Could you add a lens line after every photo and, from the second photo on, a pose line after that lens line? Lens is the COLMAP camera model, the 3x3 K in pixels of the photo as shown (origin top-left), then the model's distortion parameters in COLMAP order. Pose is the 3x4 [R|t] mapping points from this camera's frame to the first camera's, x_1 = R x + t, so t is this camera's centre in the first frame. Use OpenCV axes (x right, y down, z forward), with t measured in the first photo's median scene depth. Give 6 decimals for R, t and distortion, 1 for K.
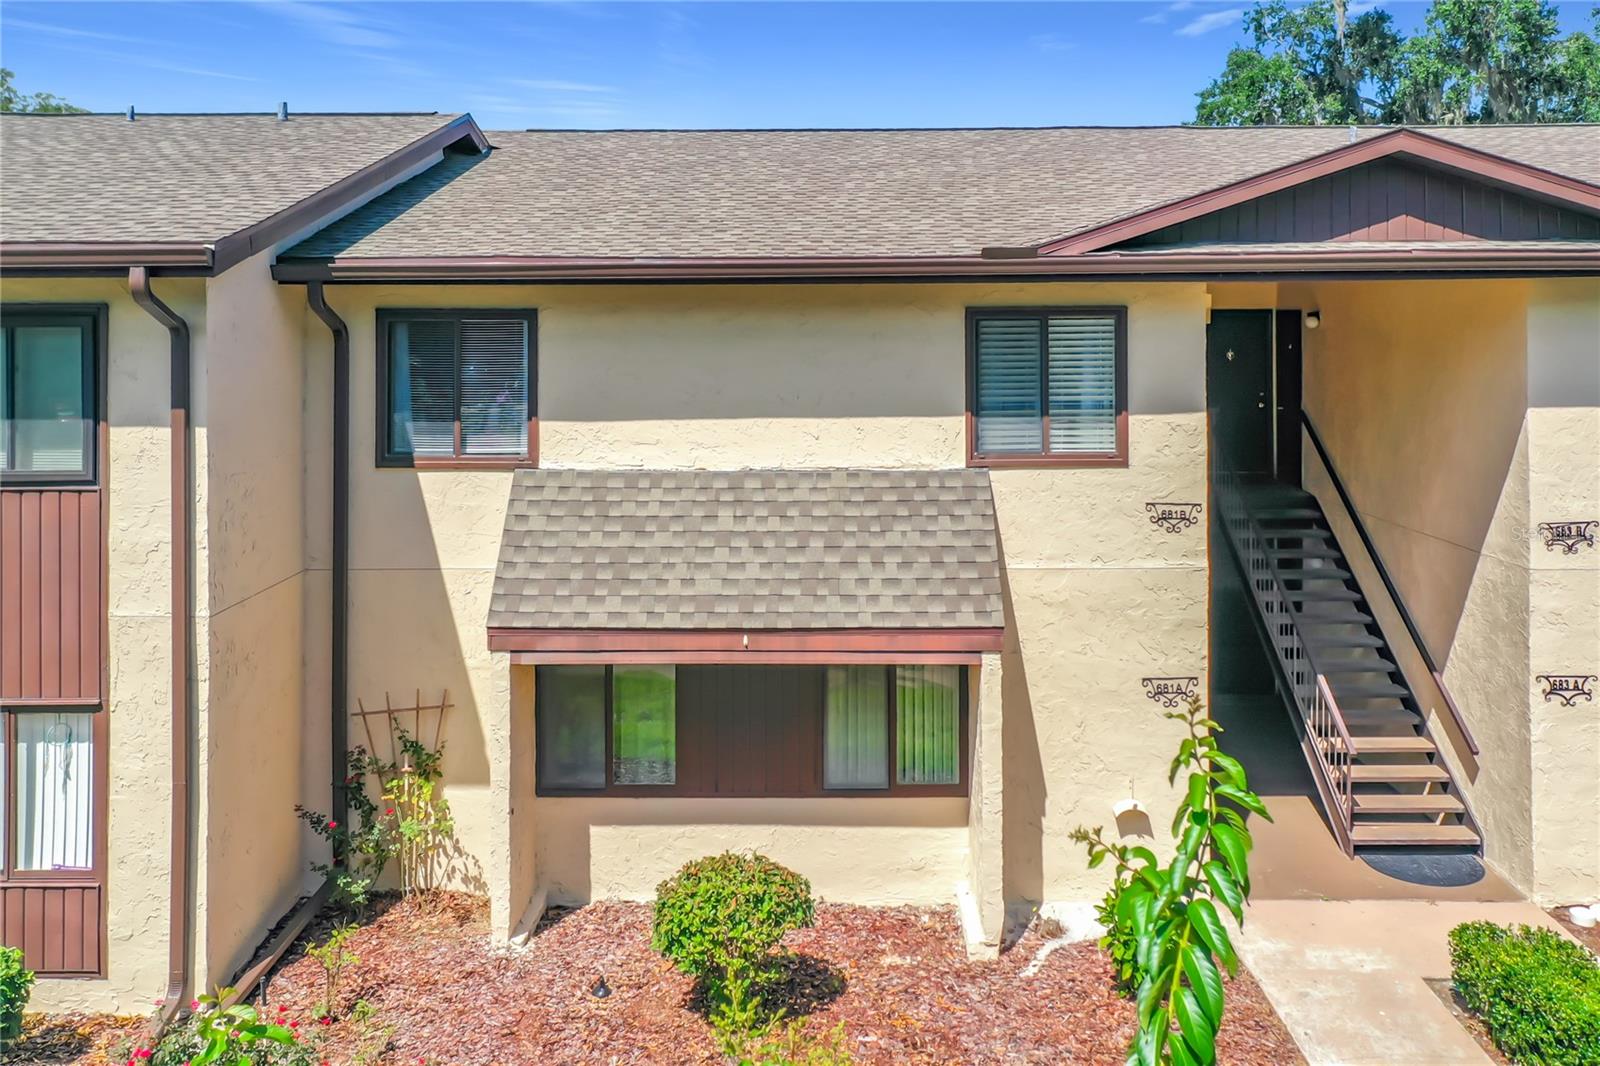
lens RADIAL K [[1342.2, 0, 808.0], [0, 1342.2, 327.2], [0, 0, 1]] dist [-0.002558, 0.003496]
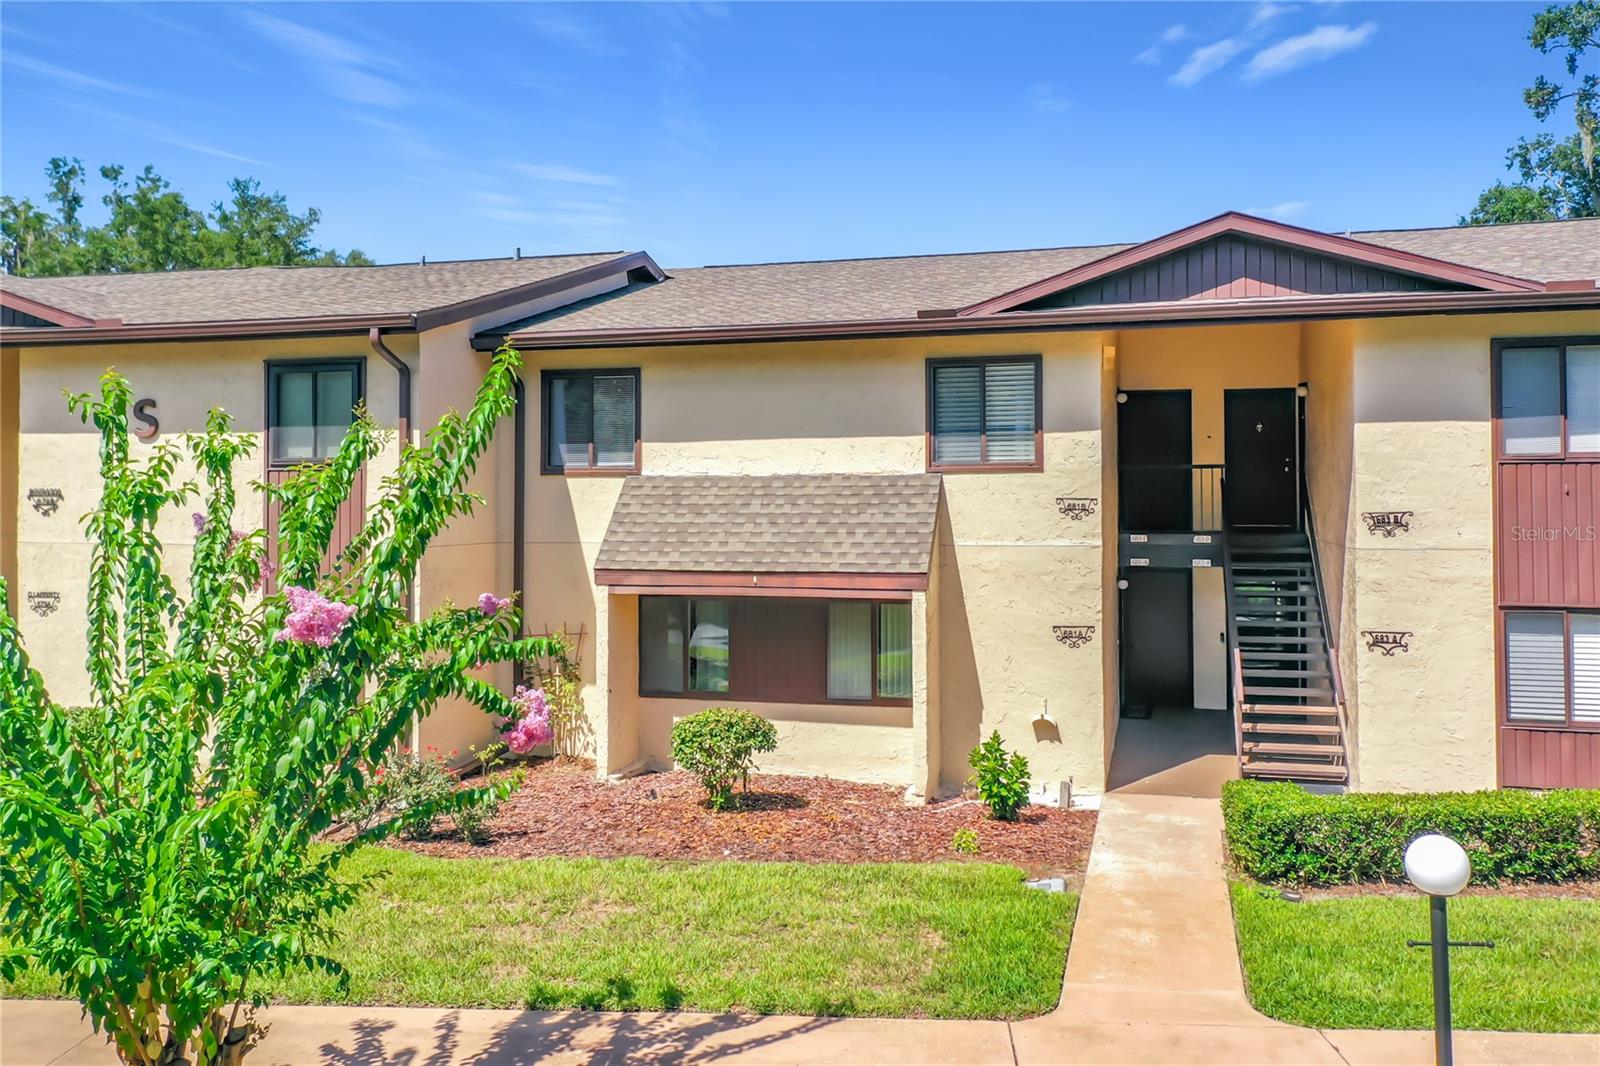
lens RADIAL K [[1282.8, 0, 799.0], [0, 1282.8, 477.8], [0, 0, 1]] dist [-0.005535, 0.002050]
pose [[0.968018, -0.002663, -0.250867, 0.326507], [0.000164, 0.999950, -0.009980, 0.123467], [0.250881, 0.009620, 0.967970, -0.330985]]
